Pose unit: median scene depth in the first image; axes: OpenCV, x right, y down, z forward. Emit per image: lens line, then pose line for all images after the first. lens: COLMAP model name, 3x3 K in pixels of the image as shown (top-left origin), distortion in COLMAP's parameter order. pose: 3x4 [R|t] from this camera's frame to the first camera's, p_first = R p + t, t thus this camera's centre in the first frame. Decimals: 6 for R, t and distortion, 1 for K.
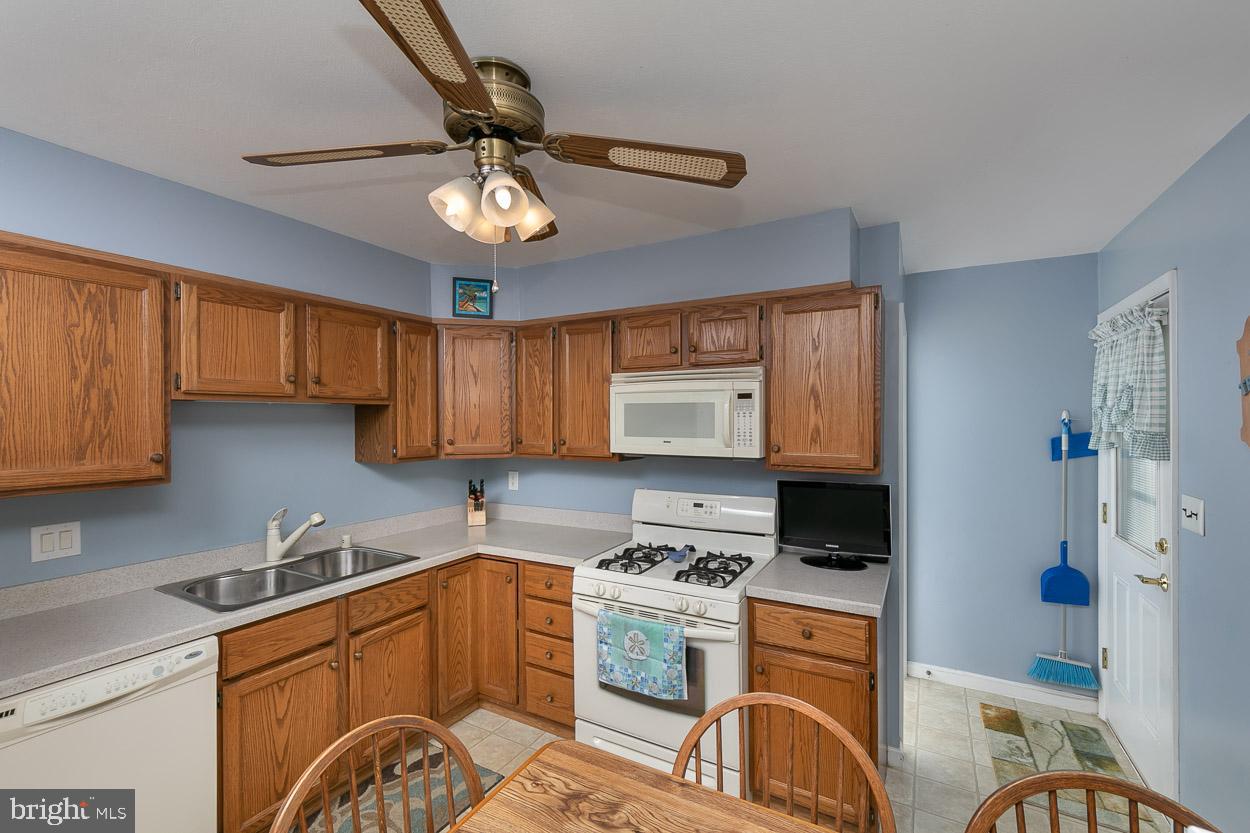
lens RADIAL K [[524.9, 0, 619.8], [0, 524.9, 419.2], [0, 0, 1]] dist [-0.001717, -0.000542]
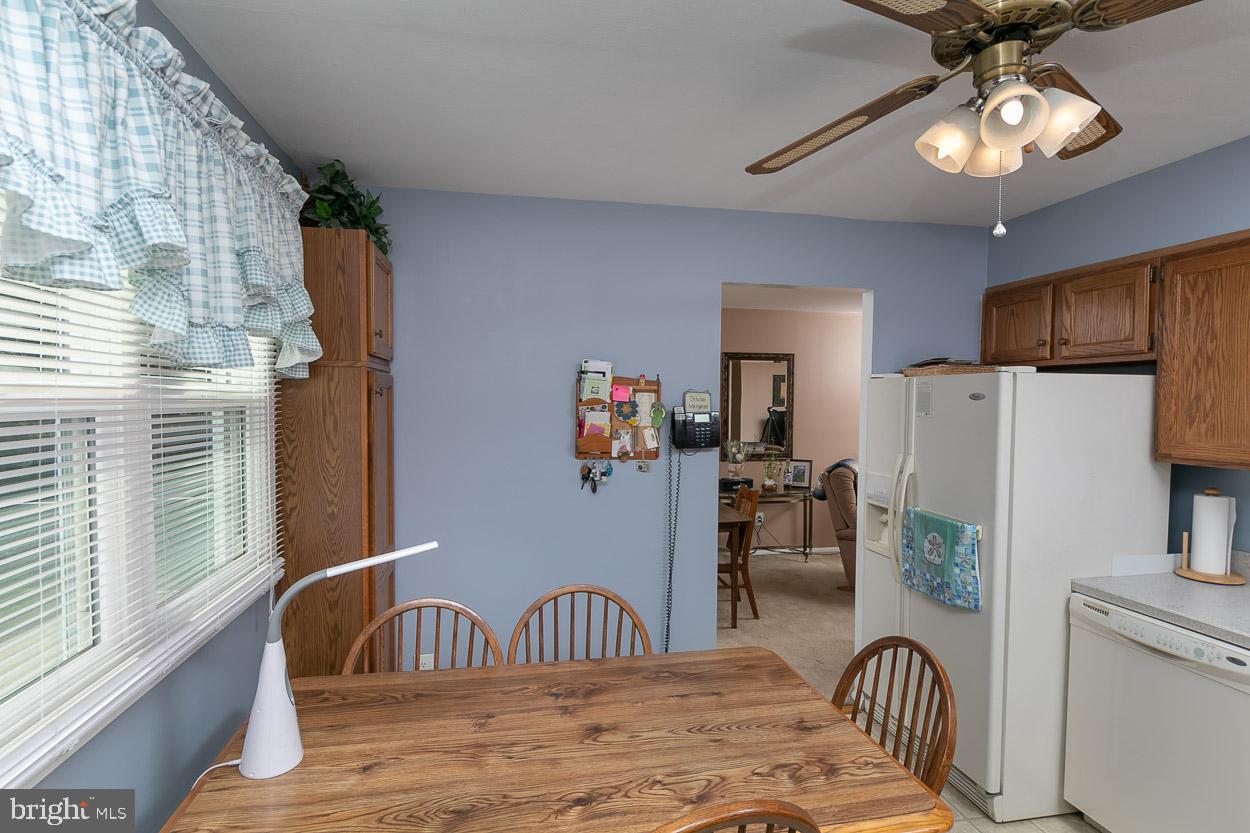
lens RADIAL K [[622.5, 0, 625.0], [0, 622.5, 422.1], [0, 0, 1]] dist [0.000497, 0.000084]
pose [[-0.750758, 0.019910, -0.660277, 0.462381], [-0.006302, 0.999284, 0.037299, 0.005087], [0.660547, 0.032164, -0.750096, 0.755881]]
